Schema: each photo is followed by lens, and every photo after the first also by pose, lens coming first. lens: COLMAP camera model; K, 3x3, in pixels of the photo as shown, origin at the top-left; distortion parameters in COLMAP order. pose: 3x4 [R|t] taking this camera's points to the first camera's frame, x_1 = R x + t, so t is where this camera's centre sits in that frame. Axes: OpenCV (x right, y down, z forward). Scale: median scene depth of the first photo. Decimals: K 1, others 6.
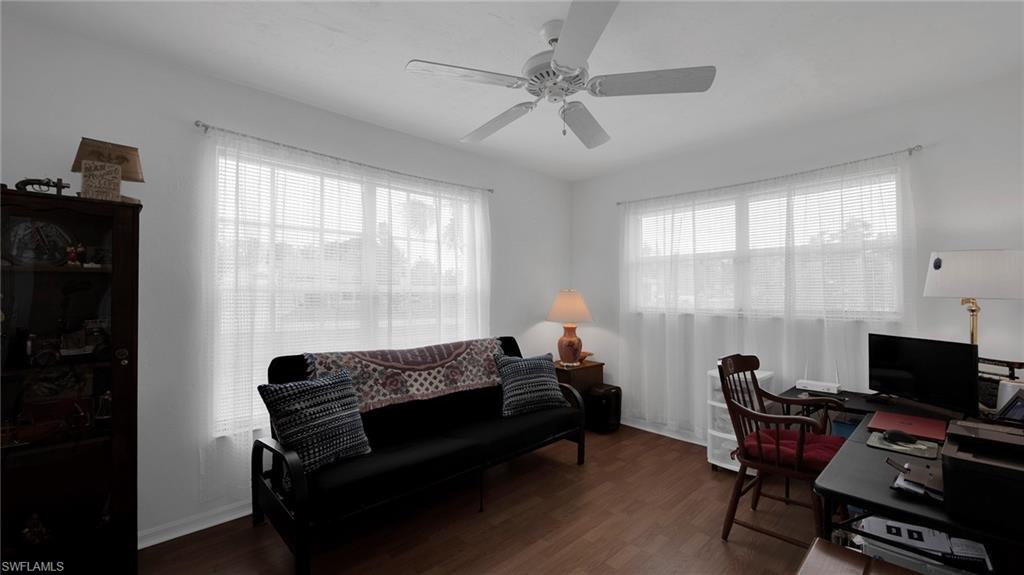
lens RADIAL K [[412.1, 0, 512.0], [0, 412.1, 287.5], [0, 0, 1]] dist [0.001703, -0.000085]
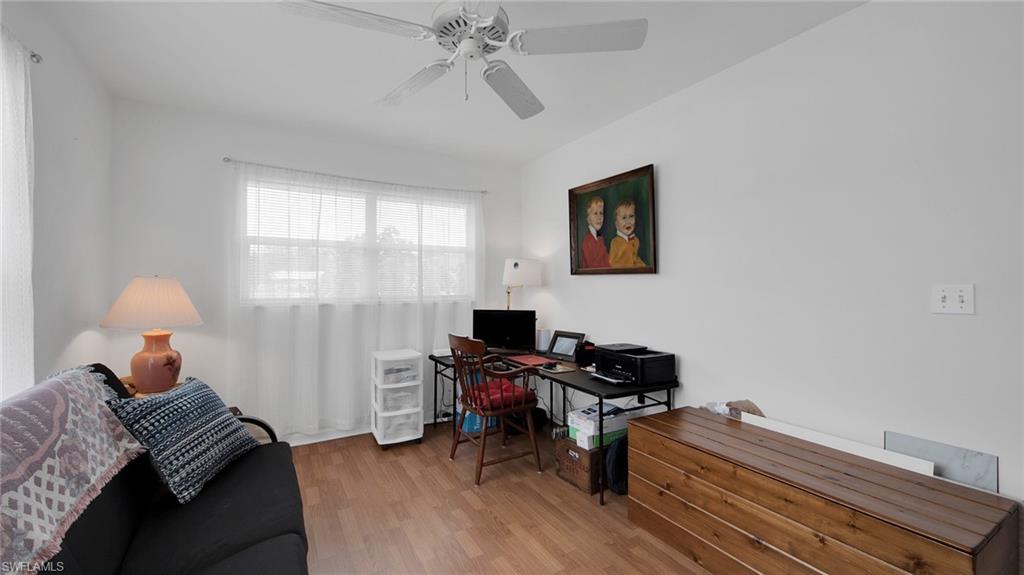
lens RADIAL K [[406.7, 0, 512.7], [0, 406.7, 285.0], [0, 0, 1]] dist [0.002776, -0.000611]
pose [[0.236362, 0.000361, 0.971665, -0.444441], [-0.016039, 0.999865, 0.003530, 0.012443], [-0.971533, -0.016419, 0.236336, 0.444445]]
